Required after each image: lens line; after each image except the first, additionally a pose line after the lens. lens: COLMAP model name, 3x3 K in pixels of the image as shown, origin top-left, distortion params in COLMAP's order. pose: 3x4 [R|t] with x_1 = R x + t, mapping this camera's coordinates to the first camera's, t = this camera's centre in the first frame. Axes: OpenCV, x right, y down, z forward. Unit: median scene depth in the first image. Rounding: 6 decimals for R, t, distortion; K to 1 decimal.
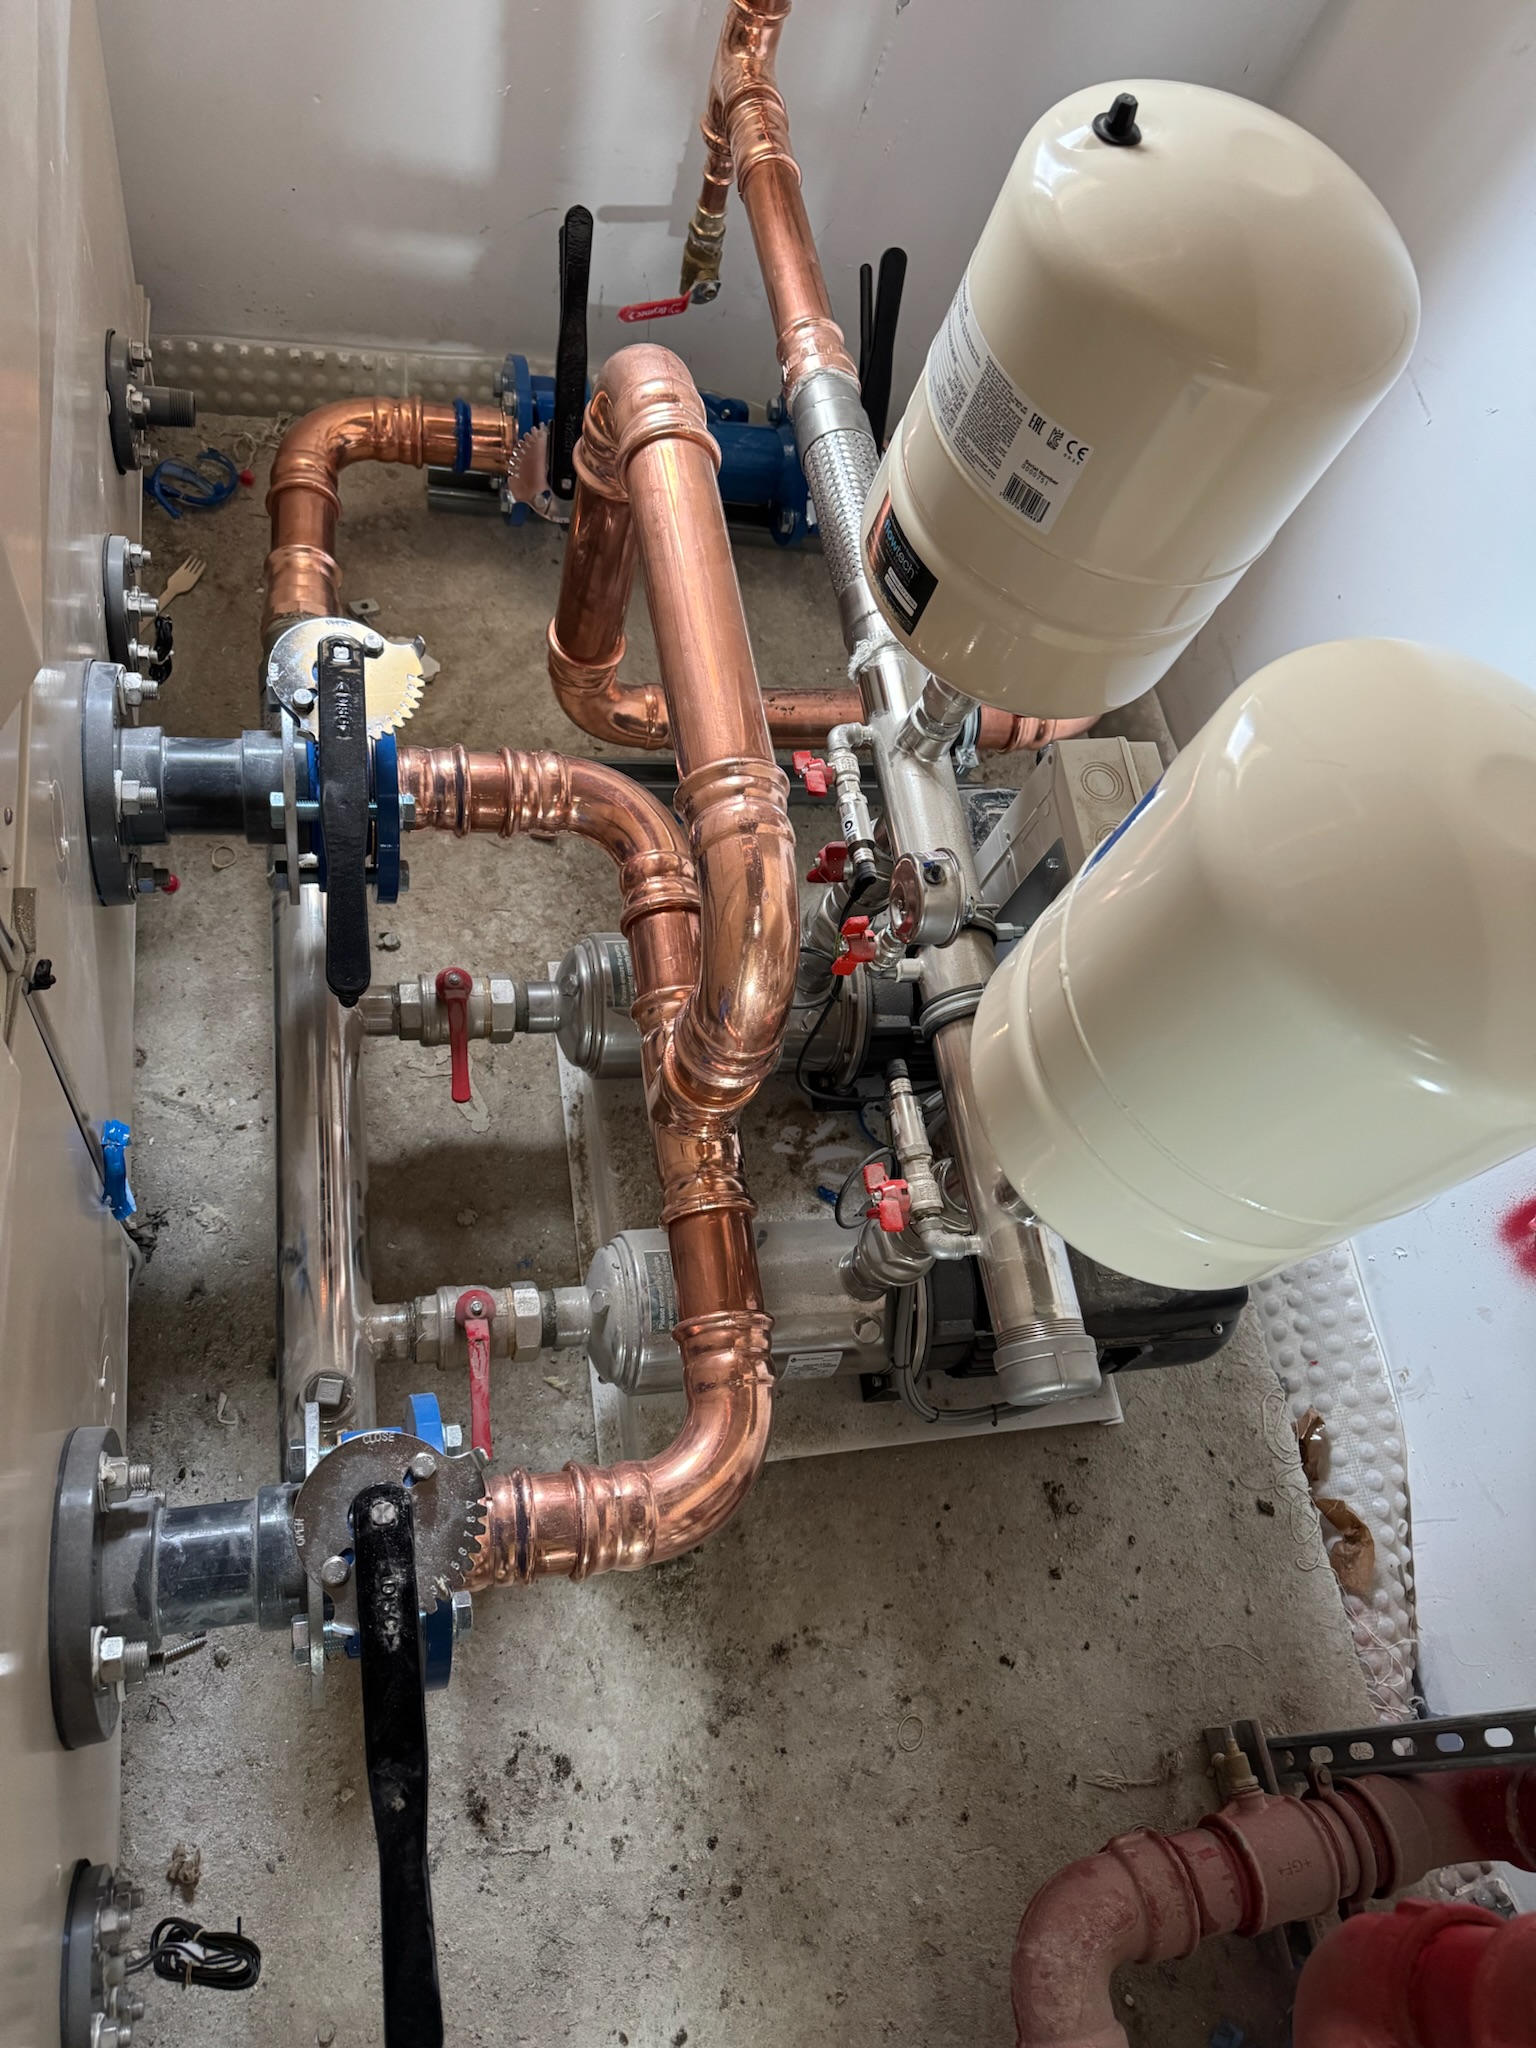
lens RADIAL K [[1455.4, 0, 768.0], [0, 1455.4, 1024.0], [0, 0, 1]] dist [0.122163, -0.232994]
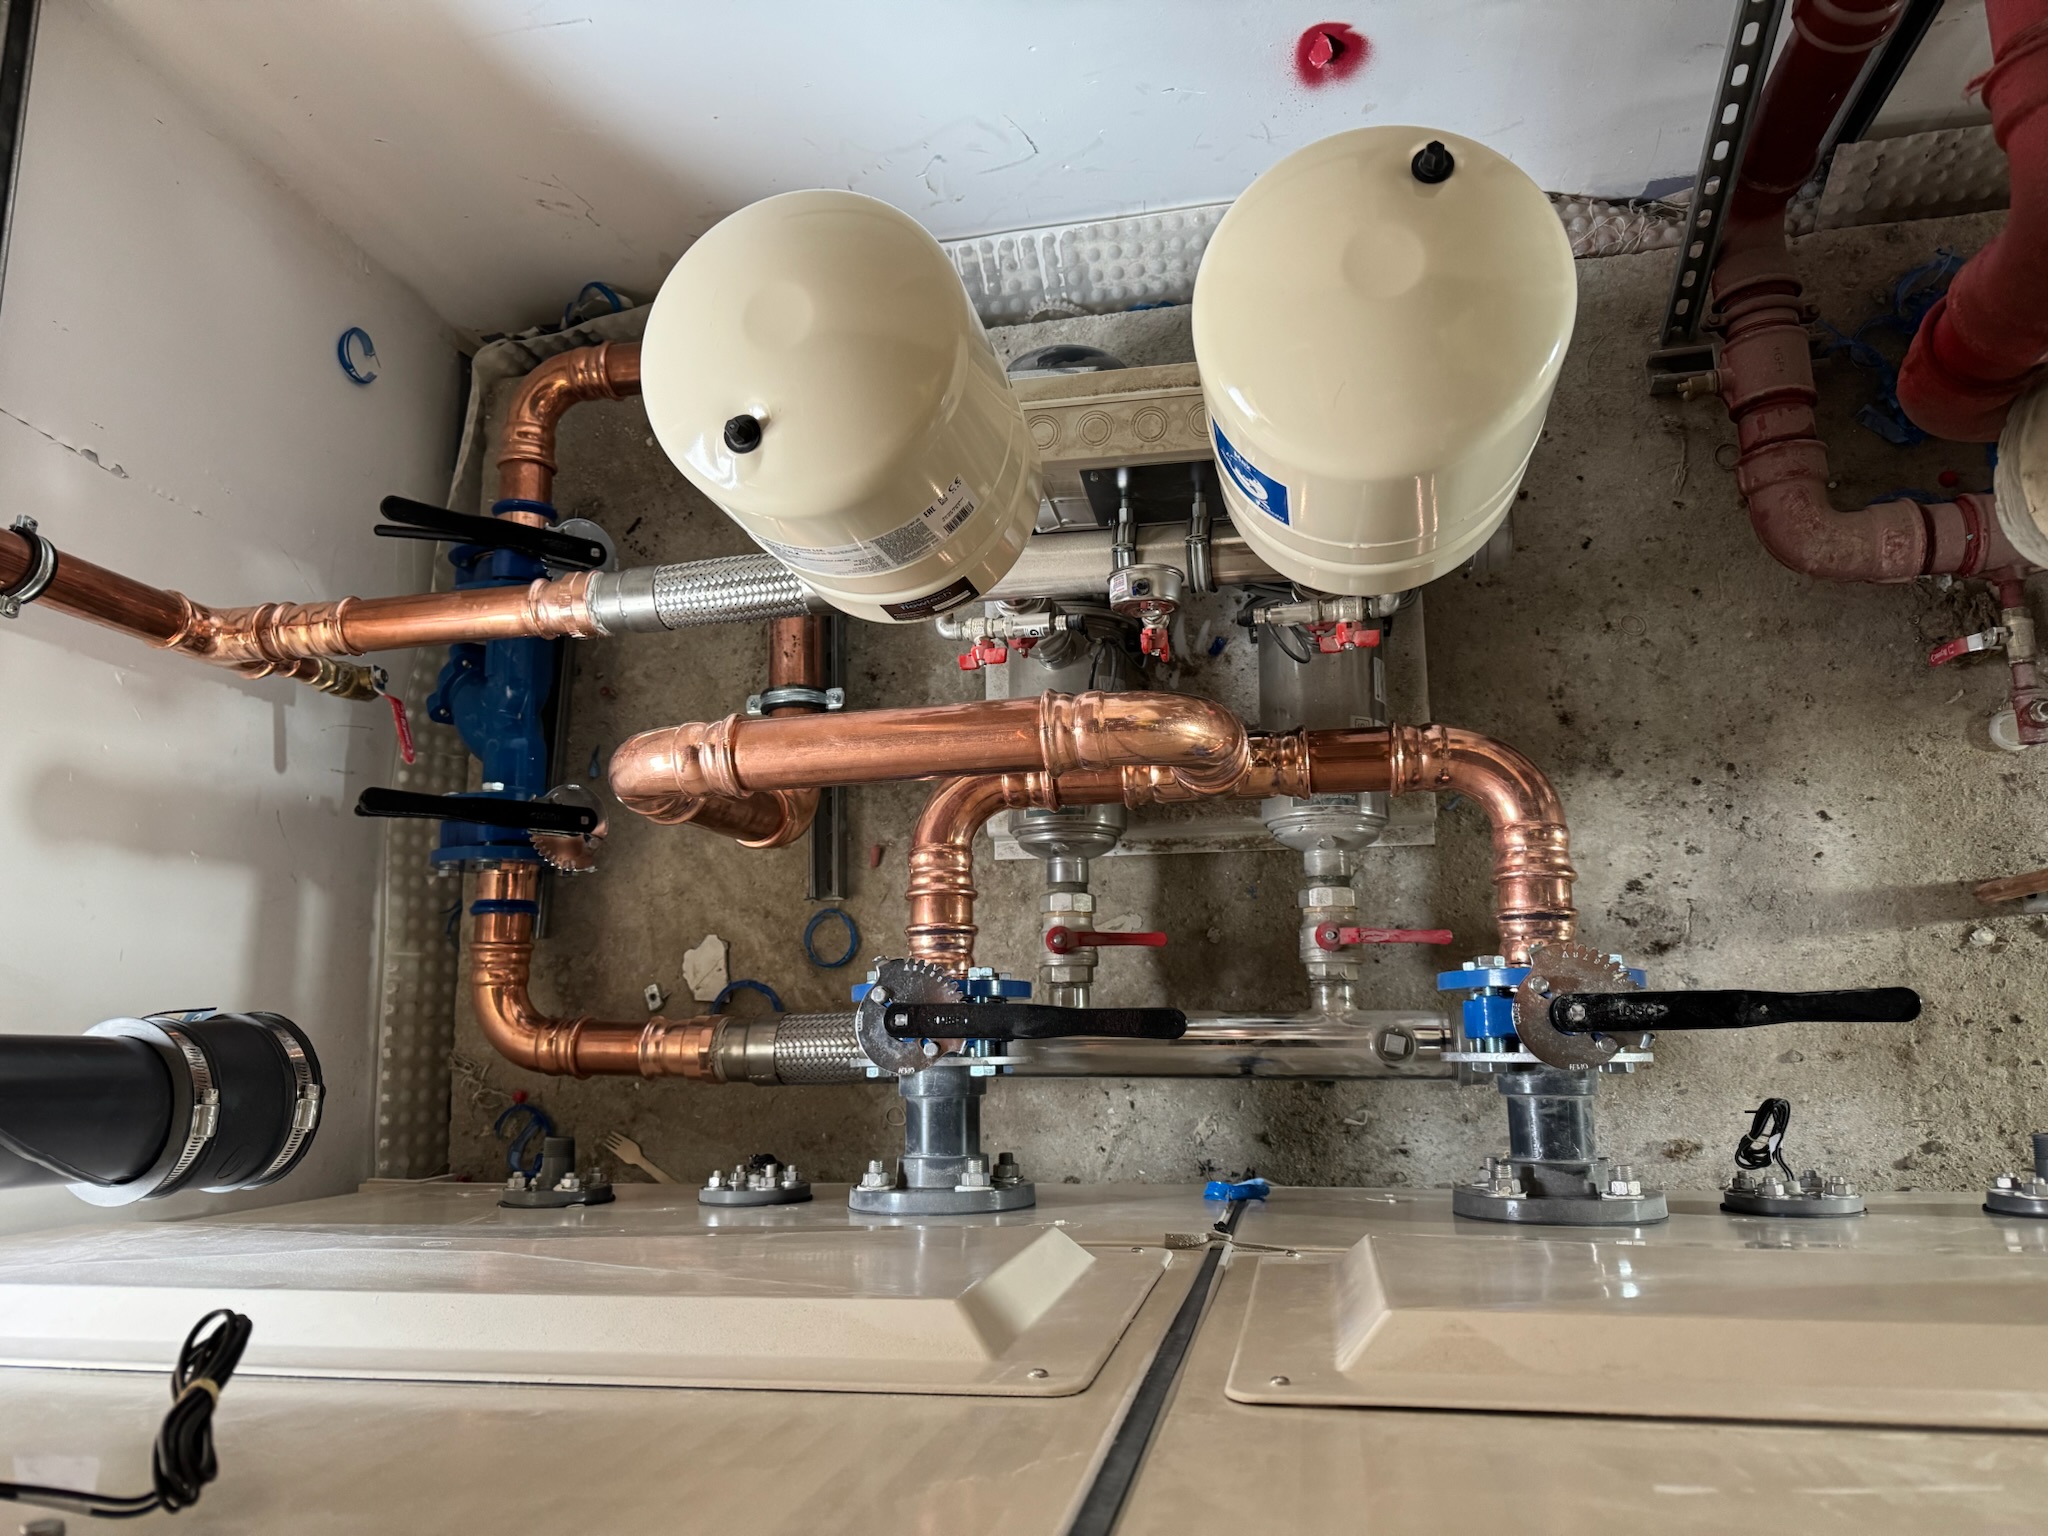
lens RADIAL K [[1459.0, 0, 1018.7], [0, 1459.0, 786.1], [0, 0, 1]] dist [0.155552, -0.357517]
pose [[0.089352, -0.989787, -0.111072, 0.056133], [0.971016, 0.061746, 0.230902, -0.383435], [-0.221686, -0.128484, 0.966616, -0.201339]]
